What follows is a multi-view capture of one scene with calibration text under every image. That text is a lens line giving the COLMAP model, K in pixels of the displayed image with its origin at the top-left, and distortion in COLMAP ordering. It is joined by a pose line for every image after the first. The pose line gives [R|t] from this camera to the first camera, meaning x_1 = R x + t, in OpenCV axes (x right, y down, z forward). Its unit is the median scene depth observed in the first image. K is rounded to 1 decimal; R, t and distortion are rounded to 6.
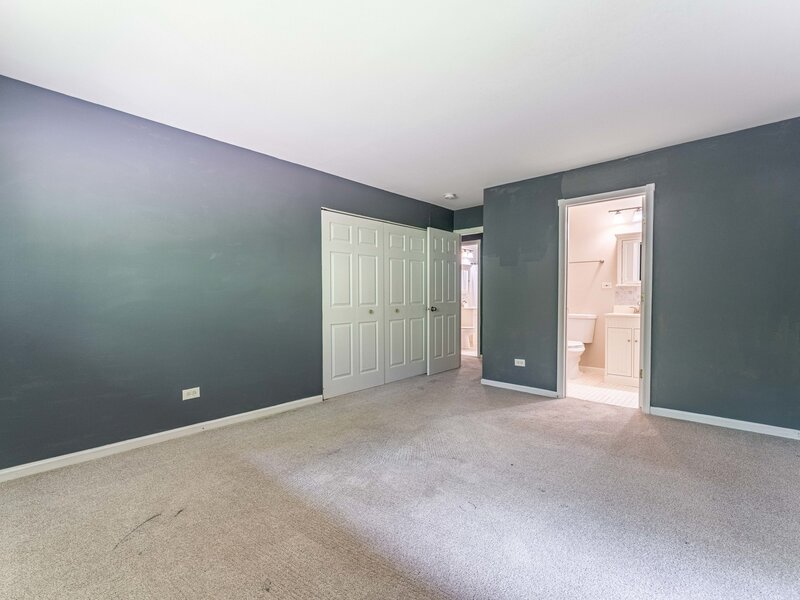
lens RADIAL K [[370.7, 0, 401.2], [0, 370.7, 301.0], [0, 0, 1]] dist [0.004357, 0.000620]
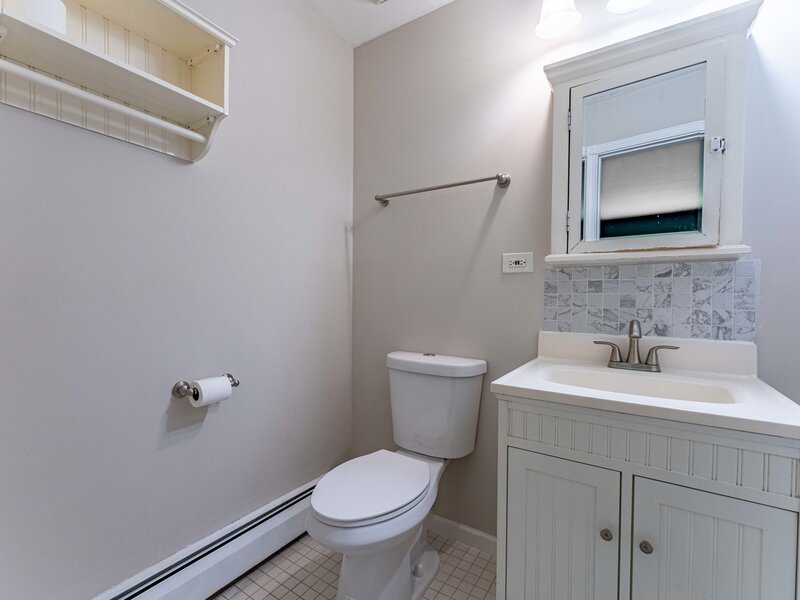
lens RADIAL K [[370.7, 0, 397.9], [0, 370.7, 303.5], [0, 0, 1]] dist [0.004357, 0.000620]
pose [[0.989013, 0.007373, 0.147648, 0.424866], [-0.007740, 0.999968, 0.001913, -0.009757], [-0.147629, -0.003035, 0.989038, 0.737243]]
